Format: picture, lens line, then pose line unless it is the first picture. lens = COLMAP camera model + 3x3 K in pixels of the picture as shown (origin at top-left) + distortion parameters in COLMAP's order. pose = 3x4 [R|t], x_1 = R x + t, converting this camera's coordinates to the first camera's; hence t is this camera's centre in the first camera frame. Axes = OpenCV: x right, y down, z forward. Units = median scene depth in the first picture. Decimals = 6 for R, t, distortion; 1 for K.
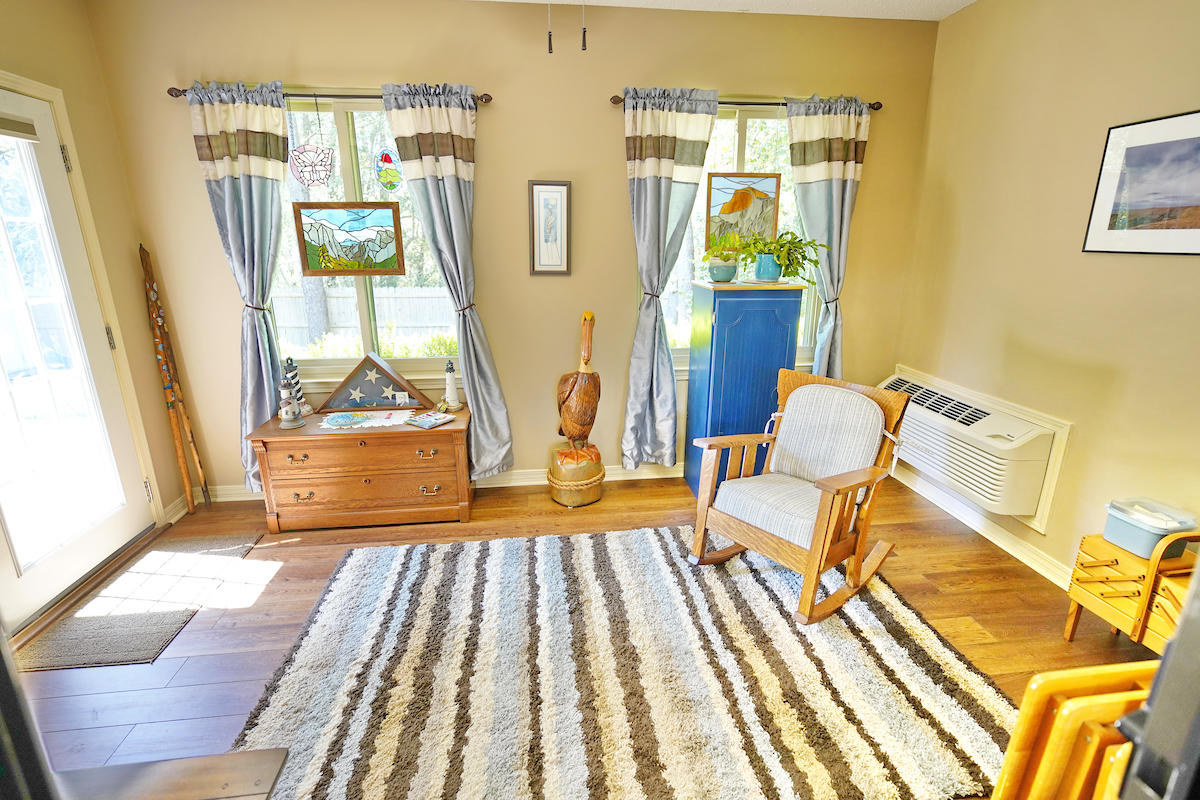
lens RADIAL K [[567.3, 0, 598.4], [0, 567.3, 397.8], [0, 0, 1]] dist [-0.008839, 0.005293]
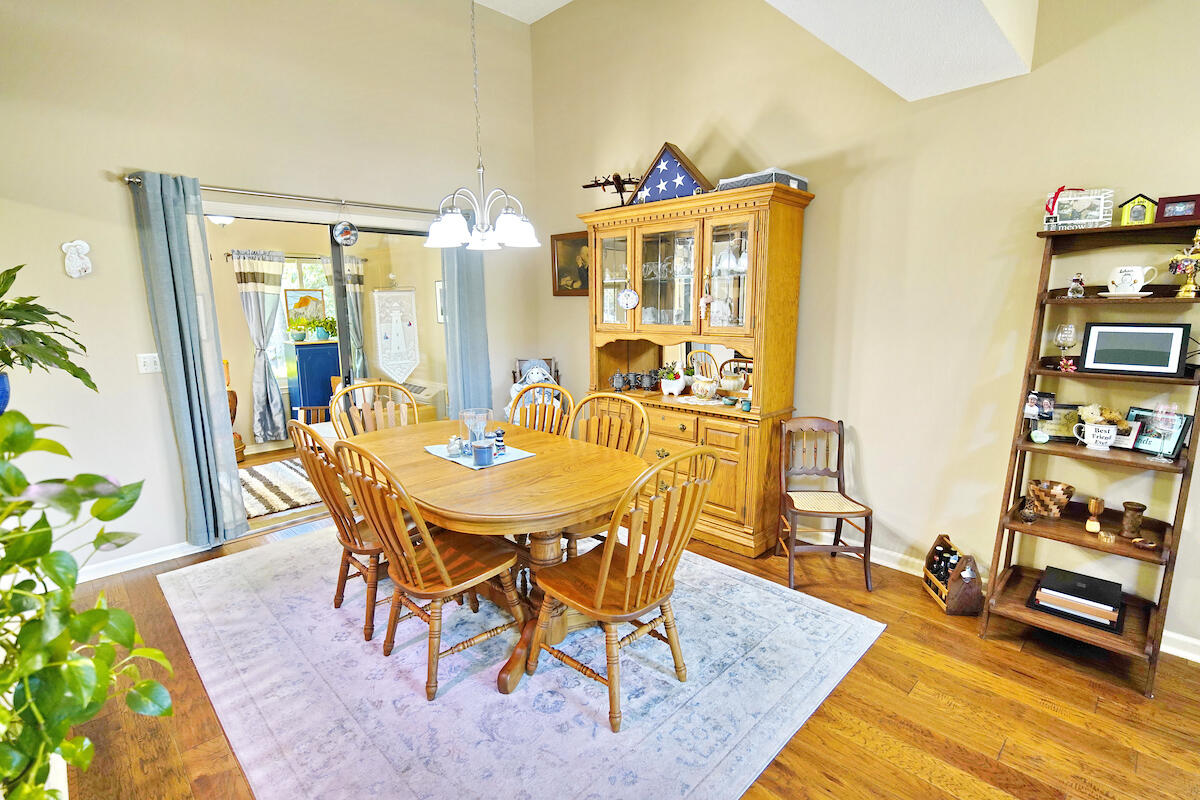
lens RADIAL K [[567.3, 0, 597.4], [0, 567.3, 400.9], [0, 0, 1]] dist [-0.008839, 0.005293]
pose [[0.793535, -0.109512, 0.598589, -0.180977], [0.172581, 0.983786, -0.048802, 0.302770], [-0.583539, 0.142031, 0.799568, -1.270501]]
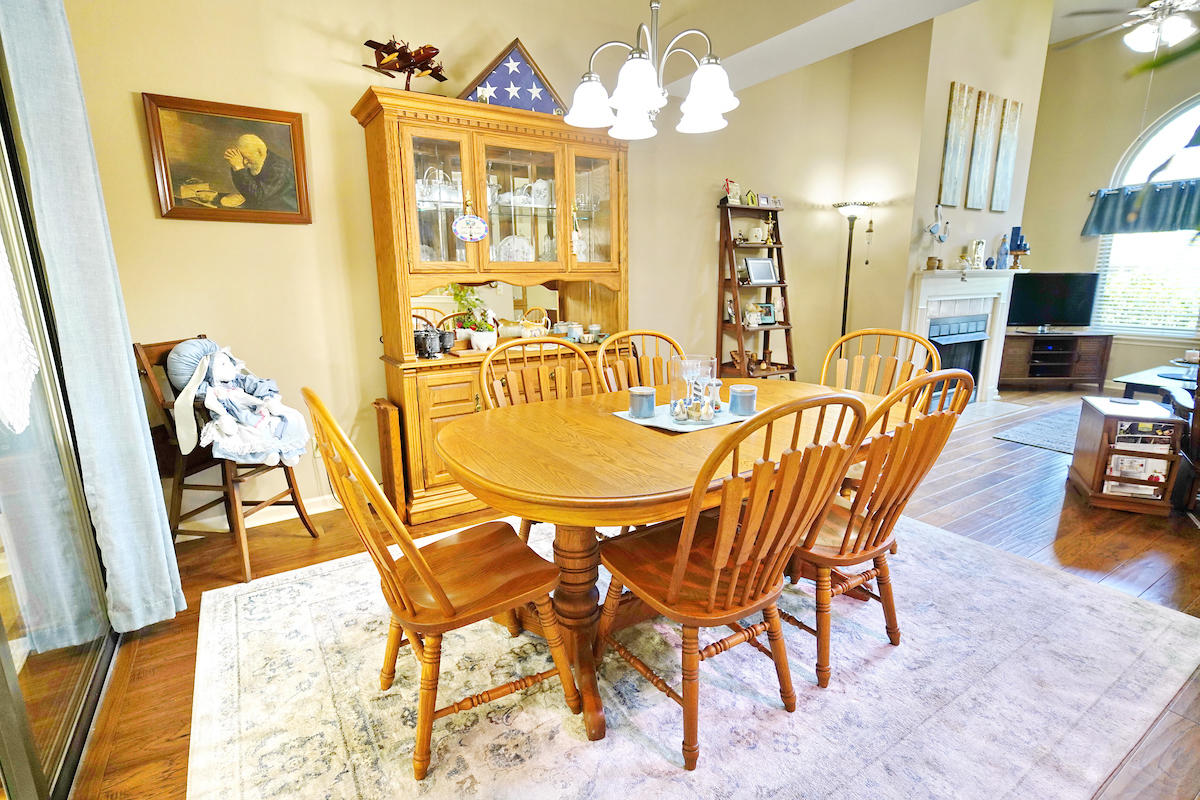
lens RADIAL K [[567.3, 0, 595.8], [0, 567.3, 401.3], [0, 0, 1]] dist [-0.008839, 0.005293]
pose [[-0.425932, -0.186434, 0.885338, -0.337922], [0.258389, 0.912719, 0.316510, 0.052274], [-0.867074, 0.363573, -0.340584, -0.100203]]
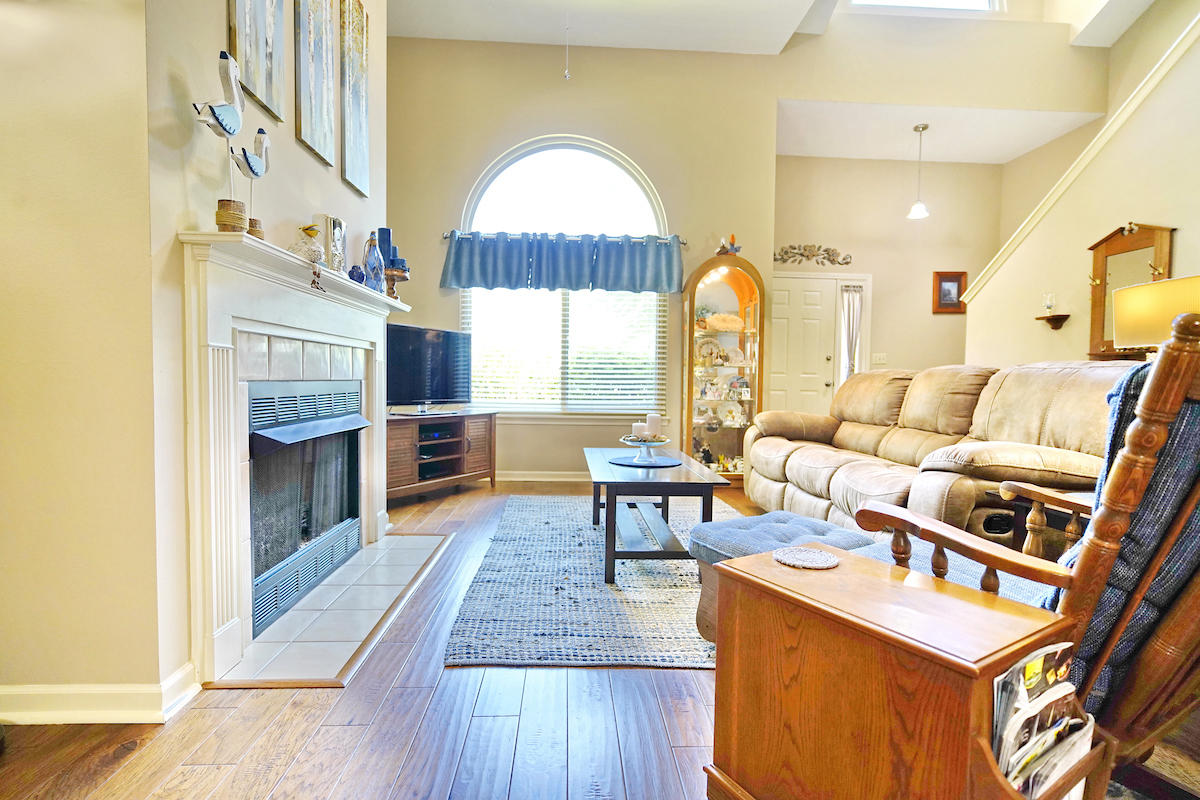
lens RADIAL K [[567.3, 0, 596.9], [0, 567.3, 402.2], [0, 0, 1]] dist [-0.008839, 0.005293]
pose [[-0.997725, -0.011432, 0.066434, 0.315227], [0.009987, 0.949570, 0.313396, 0.431248], [-0.066667, 0.313347, -0.947296, -1.005318]]
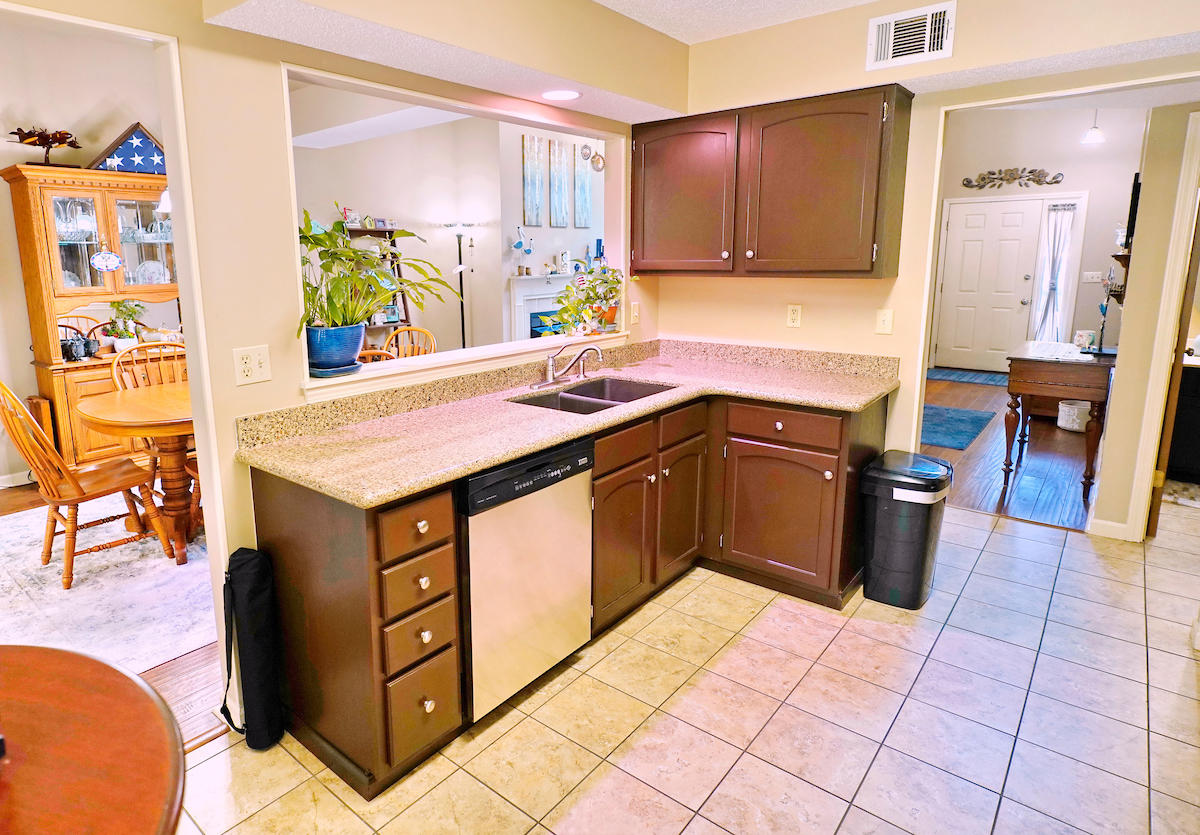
lens RADIAL K [[676.8, 0, 524.0], [0, 676.8, 375.9], [0, 0, 1]] dist [-0.010809, 0.004913]
pose [[-0.660281, -0.114800, 0.742193, -1.100620], [0.224195, 0.913057, 0.340680, -0.035490], [-0.716775, 0.391341, -0.577137, -0.048952]]
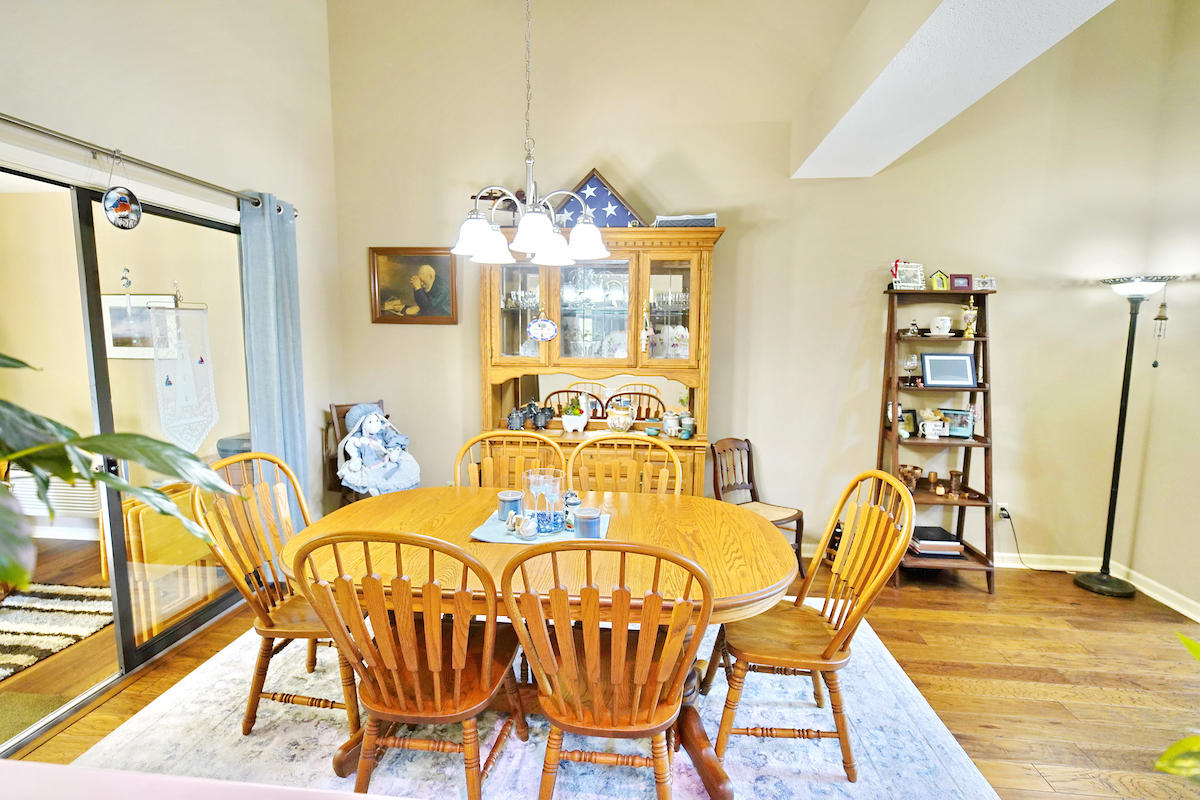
lens RADIAL K [[567.3, 0, 598.7], [0, 567.3, 402.5], [0, 0, 1]] dist [-0.008839, 0.005293]
pose [[0.217688, -0.114689, 0.969257, -0.435392], [0.255446, 0.965151, 0.056832, 0.137080], [-0.941998, 0.235221, 0.239398, -0.684882]]
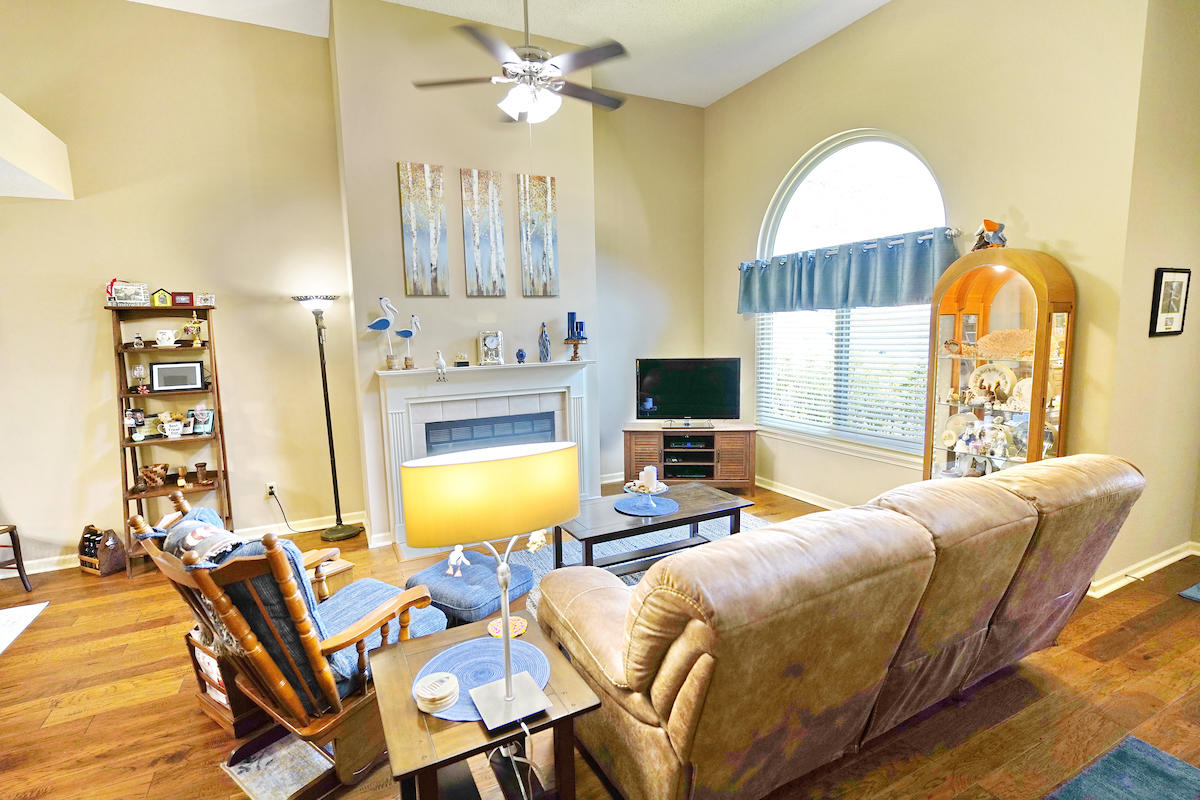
lens RADIAL K [[567.3, 0, 597.8], [0, 567.3, 402.2], [0, 0, 1]] dist [-0.008839, 0.005293]
pose [[-0.336614, -0.105001, 0.935770, -0.716607], [0.283573, 0.936327, 0.207069, 0.381167], [-0.897930, 0.335061, -0.285405, -1.574296]]
